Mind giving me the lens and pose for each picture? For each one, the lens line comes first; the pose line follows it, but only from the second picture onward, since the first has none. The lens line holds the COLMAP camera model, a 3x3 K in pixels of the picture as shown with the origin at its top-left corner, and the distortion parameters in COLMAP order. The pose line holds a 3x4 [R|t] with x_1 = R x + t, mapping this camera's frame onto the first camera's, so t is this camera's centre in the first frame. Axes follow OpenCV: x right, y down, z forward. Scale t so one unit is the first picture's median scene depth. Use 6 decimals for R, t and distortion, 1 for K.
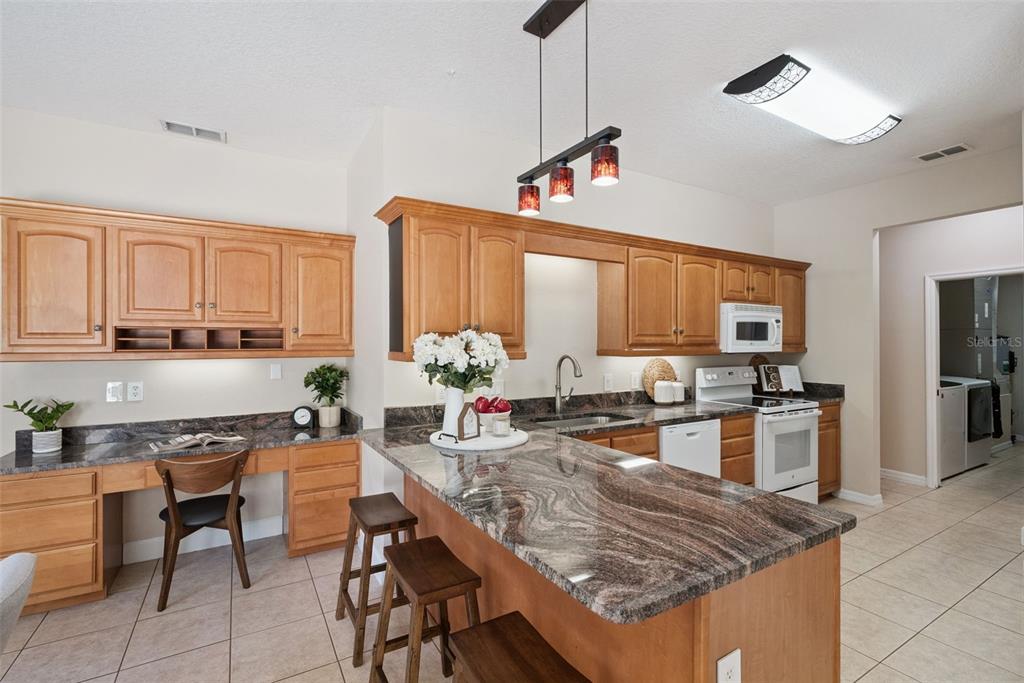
lens RADIAL K [[461.8, 0, 515.3], [0, 461.8, 342.8], [0, 0, 1]] dist [-0.007606, 0.002116]
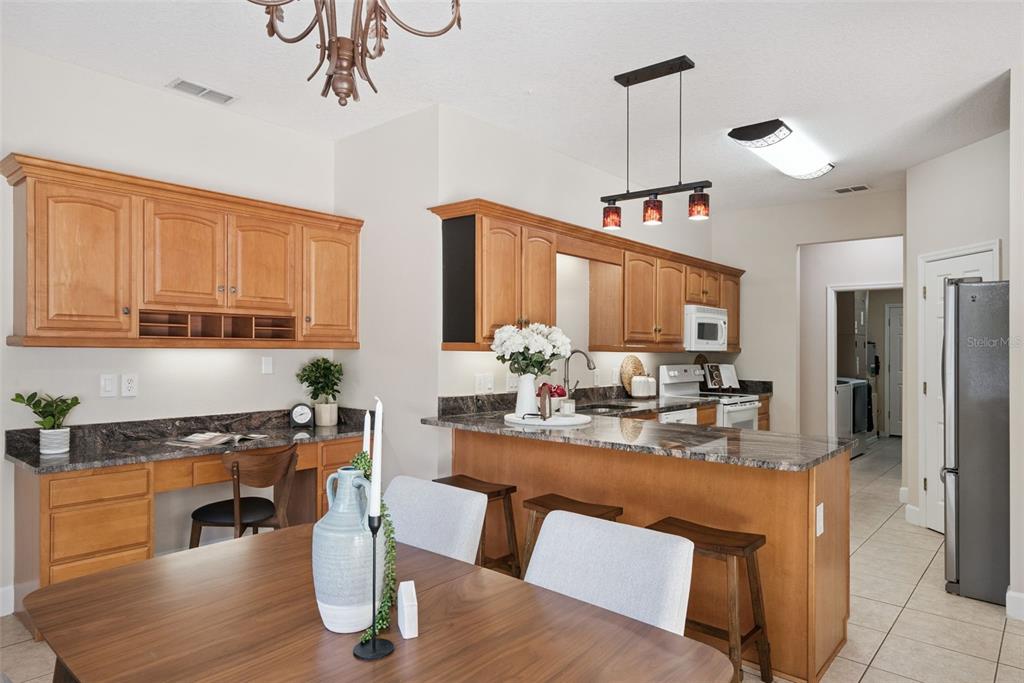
lens RADIAL K [[623.5, 0, 510.3], [0, 623.5, 342.6], [0, 0, 1]] dist [0.000810, 0.000729]
pose [[0.948858, 0.015081, 0.315344, -0.470206], [-0.012703, 0.999873, -0.009595, 0.025447], [-0.315449, 0.005098, 0.948929, -0.301975]]
